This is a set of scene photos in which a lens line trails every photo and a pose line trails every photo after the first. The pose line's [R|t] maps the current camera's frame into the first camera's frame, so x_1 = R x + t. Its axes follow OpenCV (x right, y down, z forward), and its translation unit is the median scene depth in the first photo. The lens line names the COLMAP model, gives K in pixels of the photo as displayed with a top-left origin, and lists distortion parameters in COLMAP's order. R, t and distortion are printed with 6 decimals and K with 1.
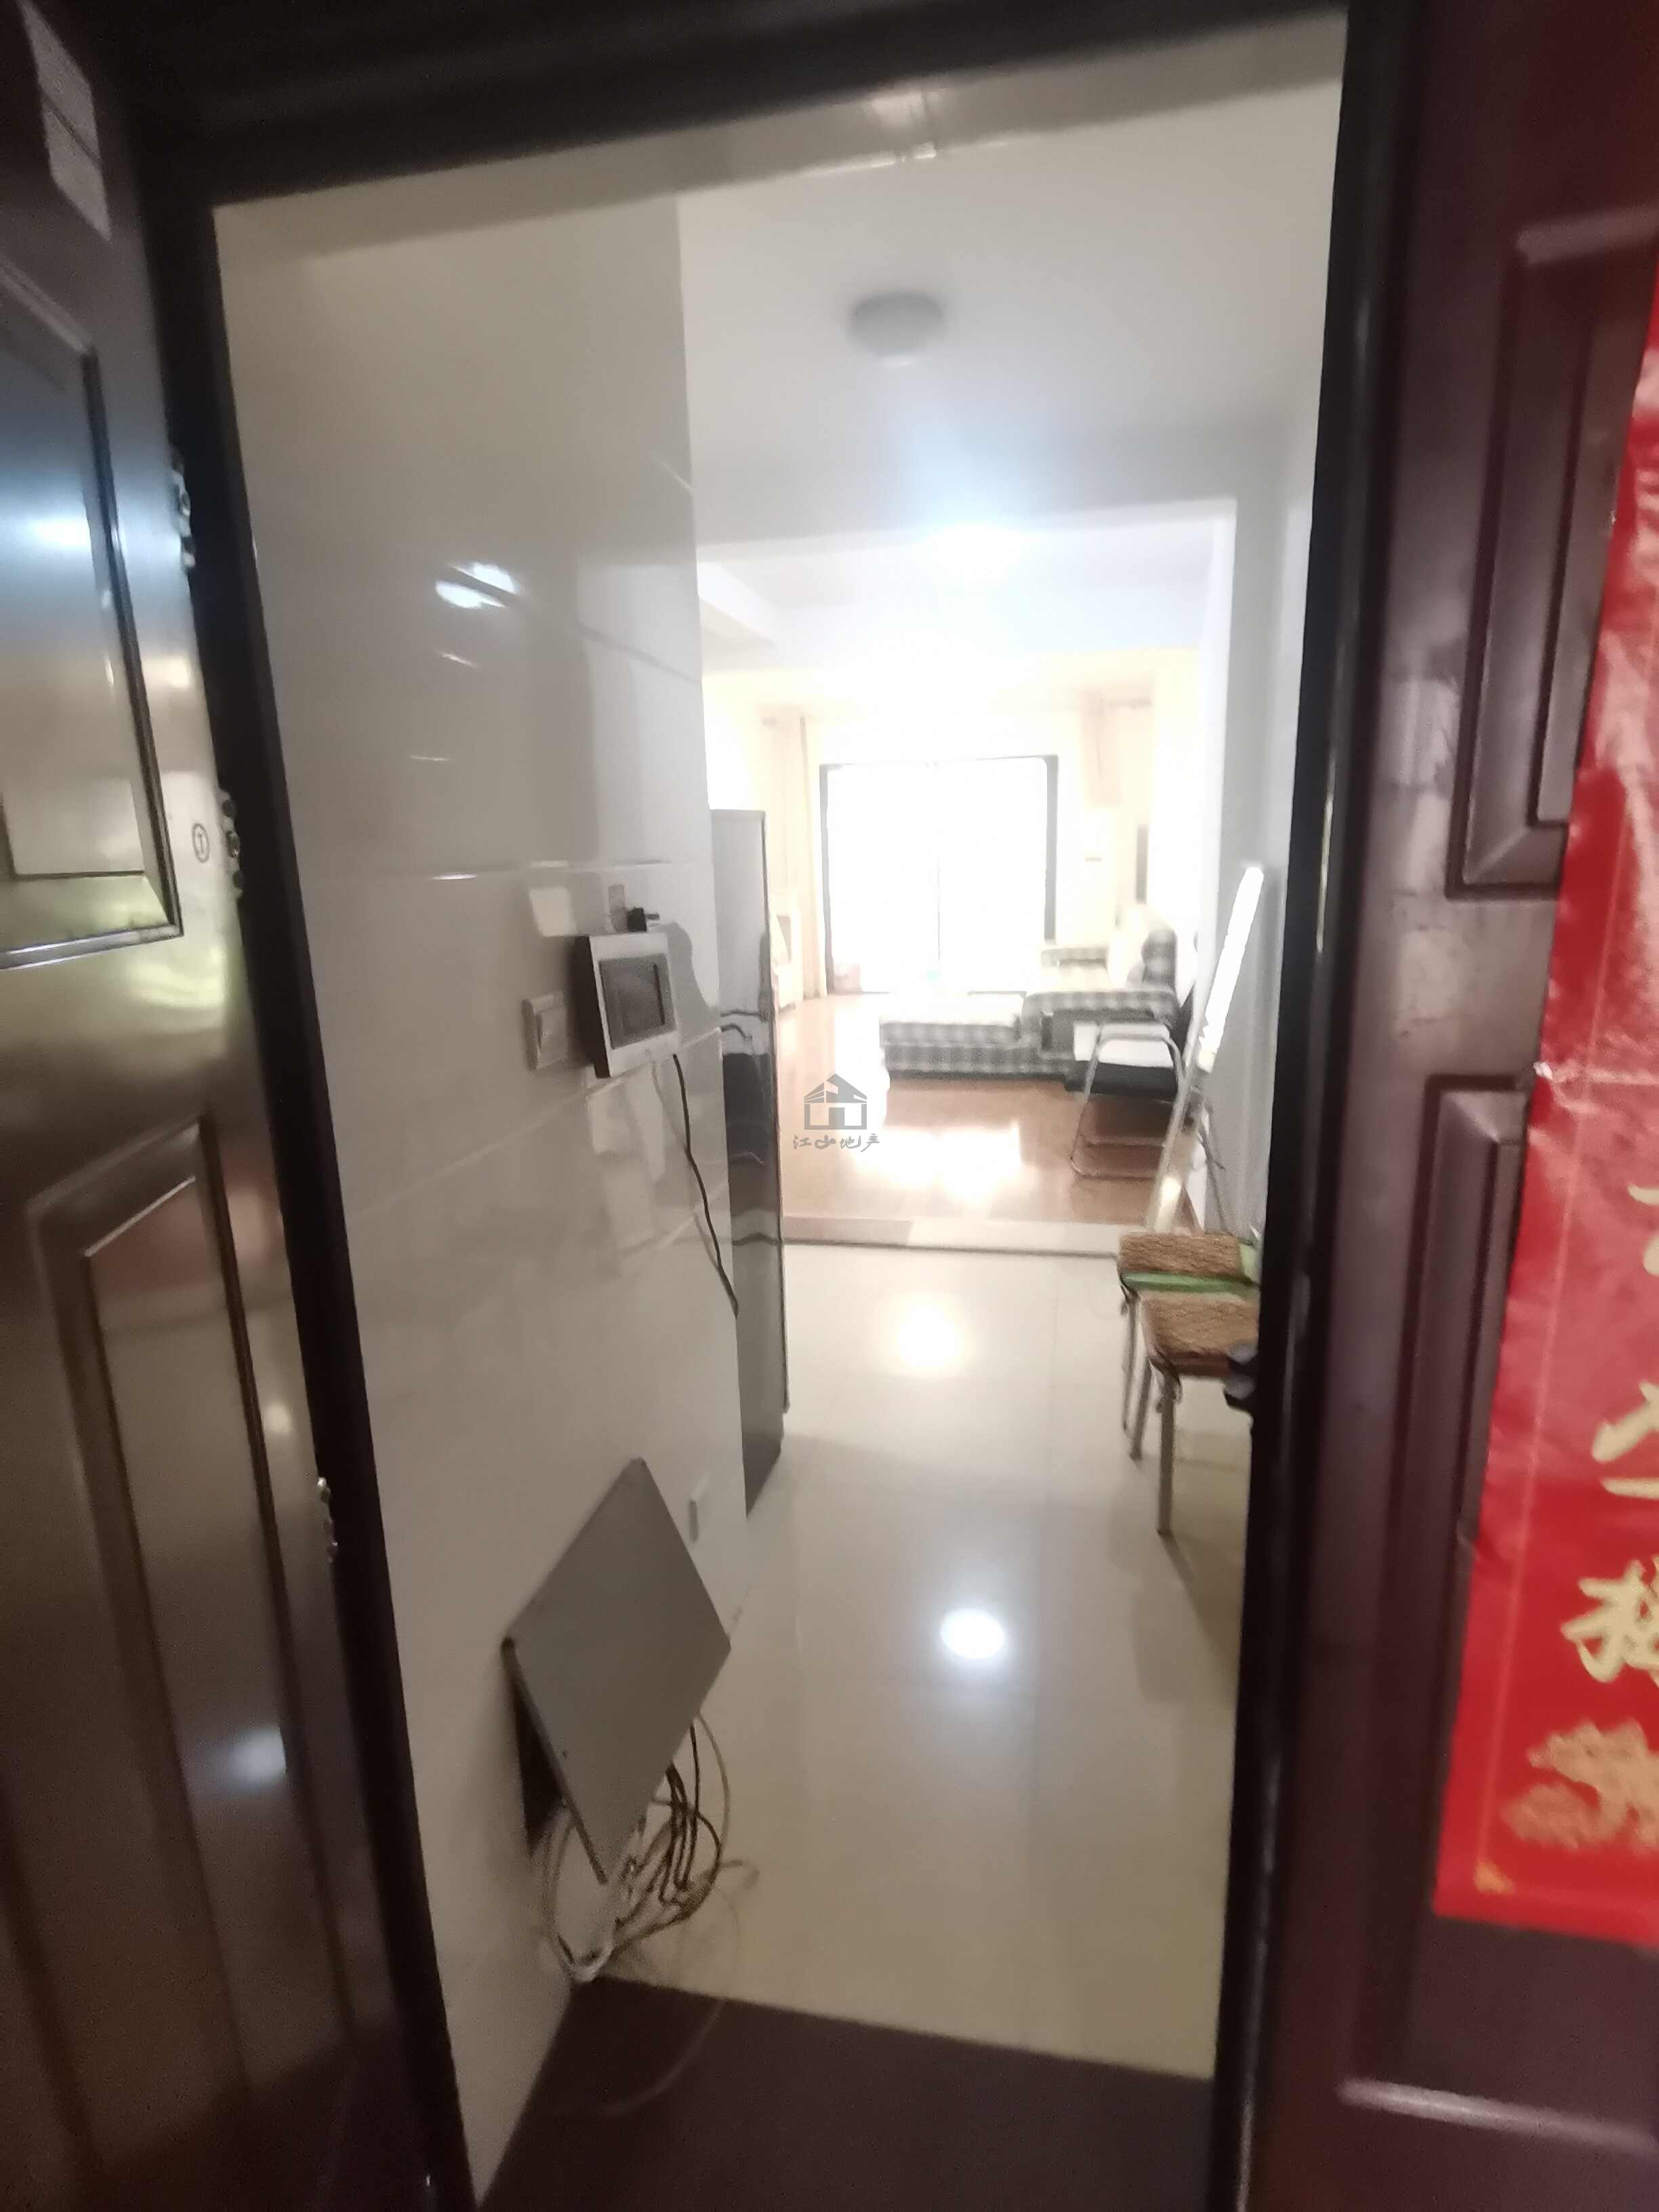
lens RADIAL K [[1114.0, 0, 845.9], [0, 1114.0, 1104.8], [0, 0, 1]] dist [0.004421, 0.000747]
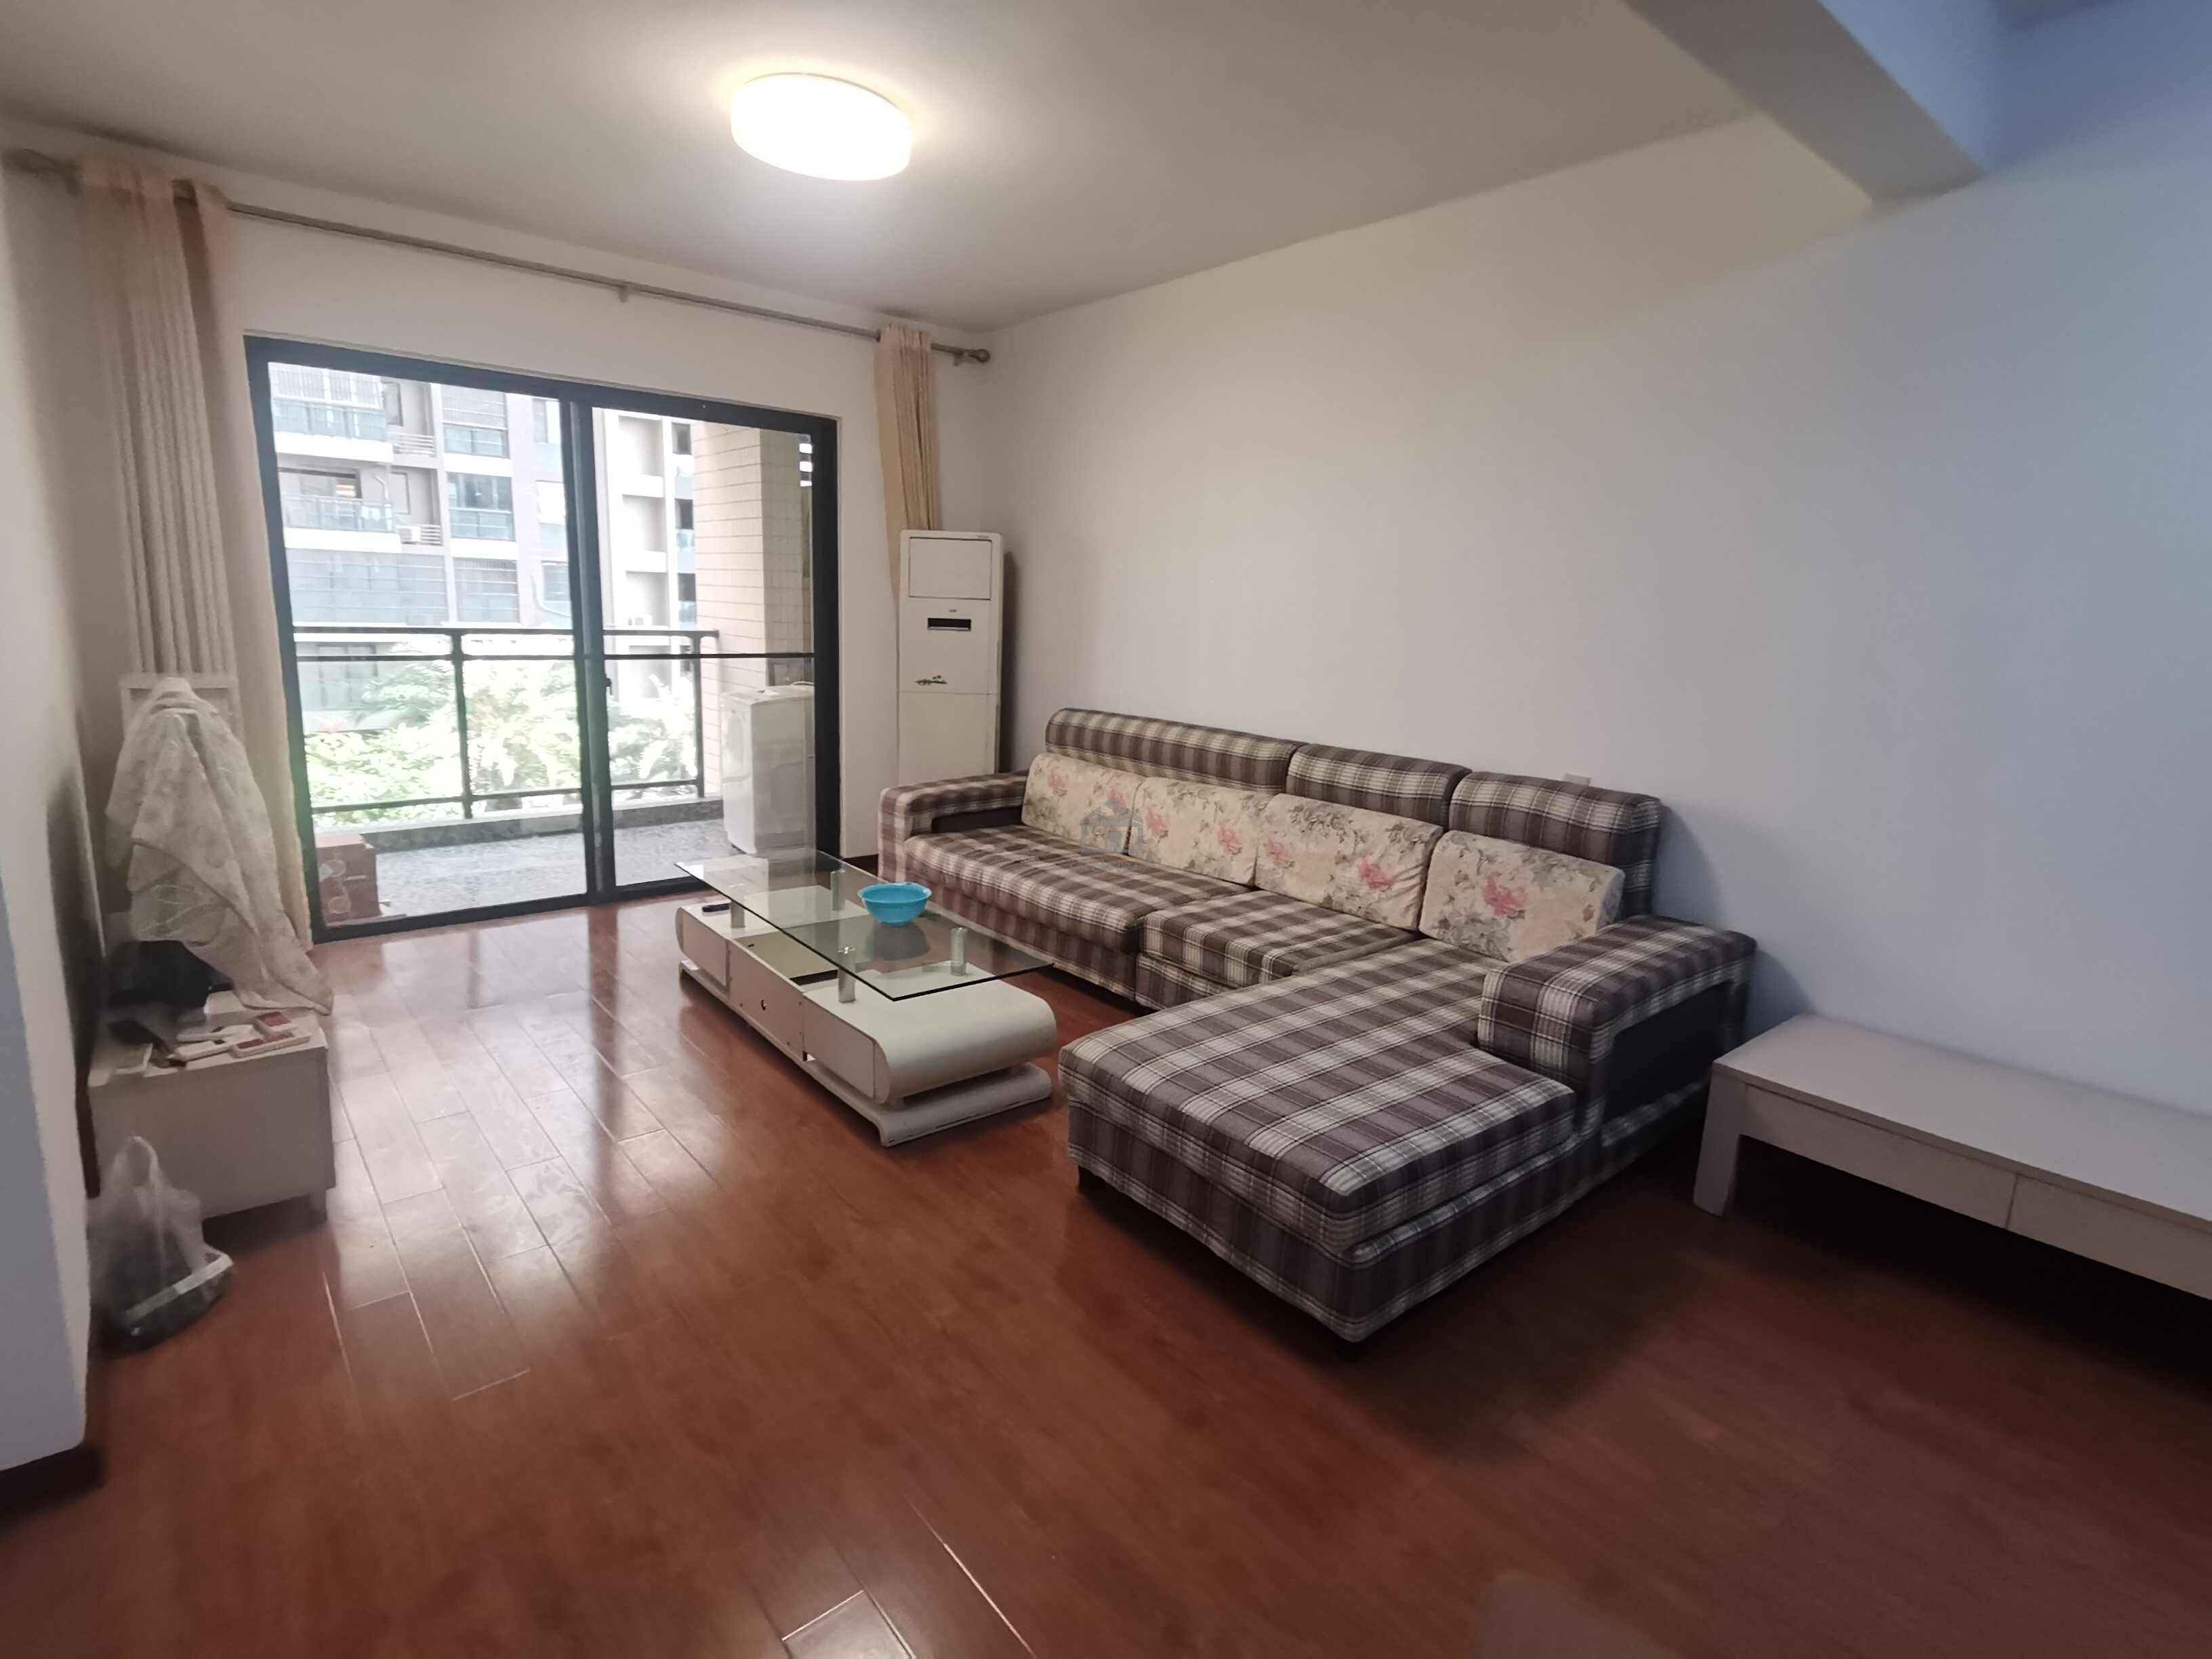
lens RADIAL K [[1114.0, 0, 1096.7], [0, 1114.0, 815.7], [0, 0, 1]] dist [0.004421, 0.000747]
pose [[0.619840, -0.102500, 0.778005, -0.169327], [0.125599, 0.991610, 0.030576, -0.140275], [-0.774612, 0.078765, 0.627513, 0.633889]]
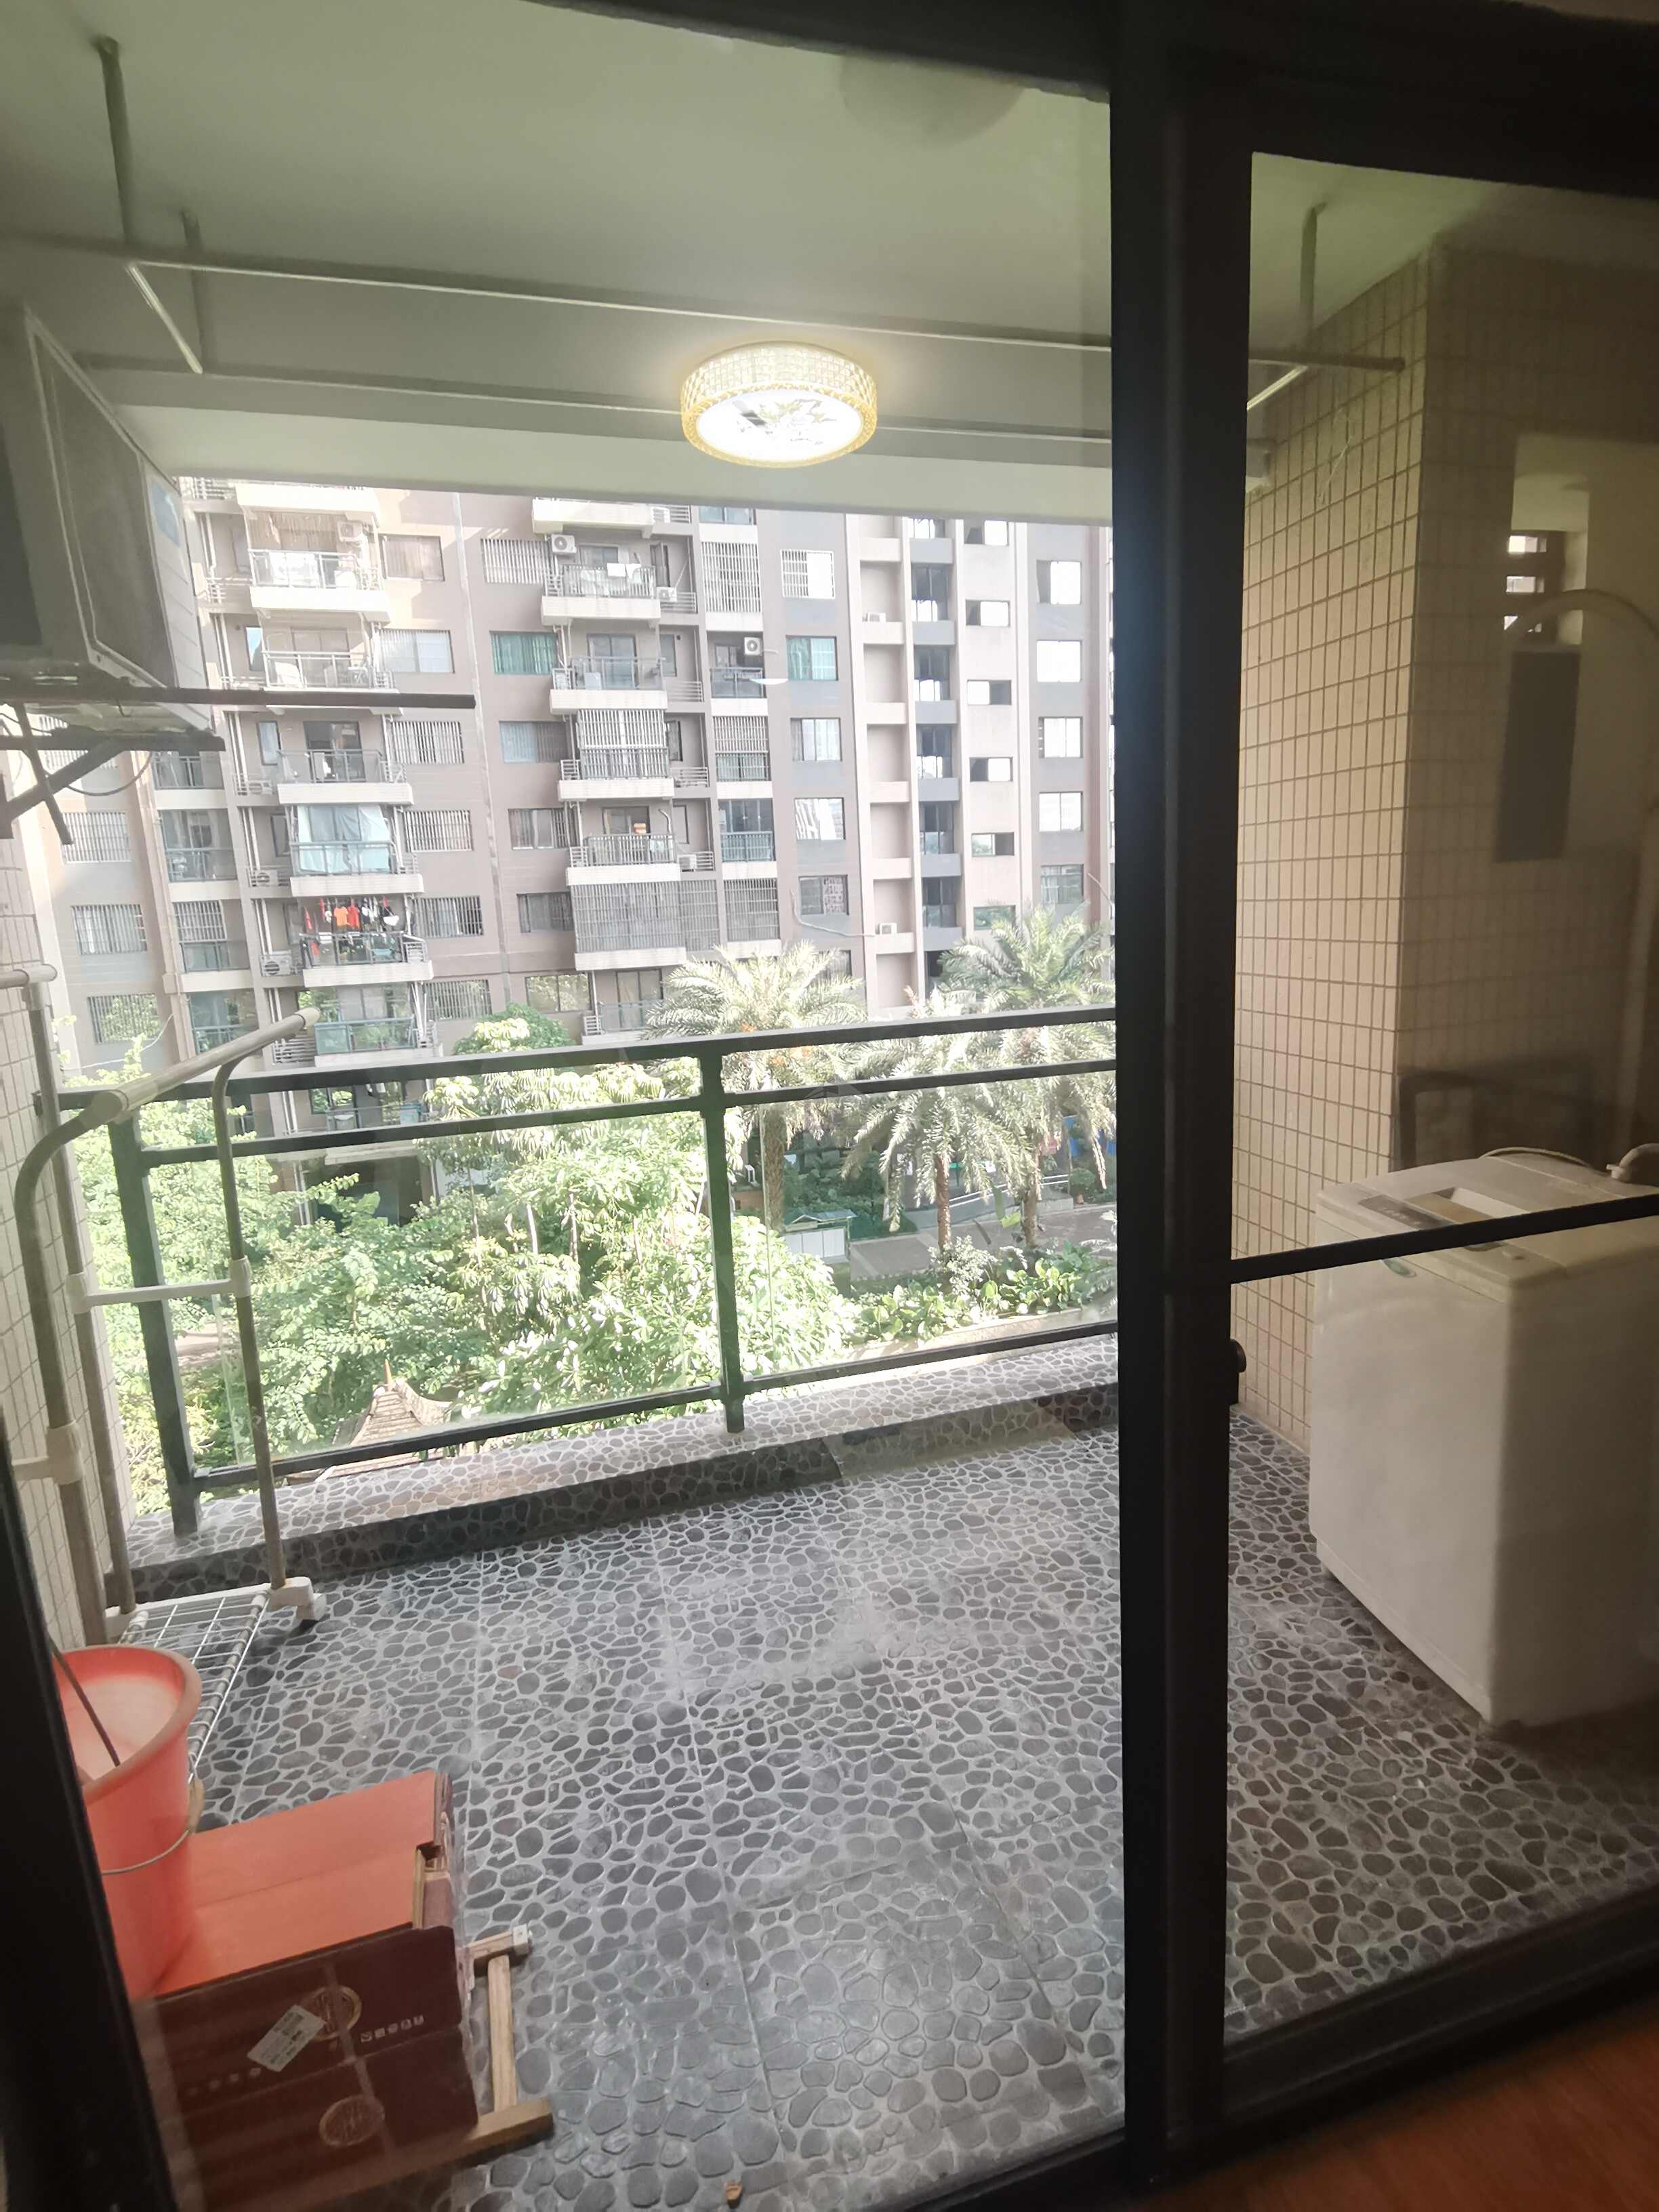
lens RADIAL K [[1114.0, 0, 845.9], [0, 1114.0, 1104.8], [0, 0, 1]] dist [0.004421, 0.000747]
pose [[0.880921, -0.105898, 0.461263, 0.005032], [0.130905, 0.991141, -0.022454, -0.245139], [-0.454799, 0.080162, 0.886979, 1.032872]]
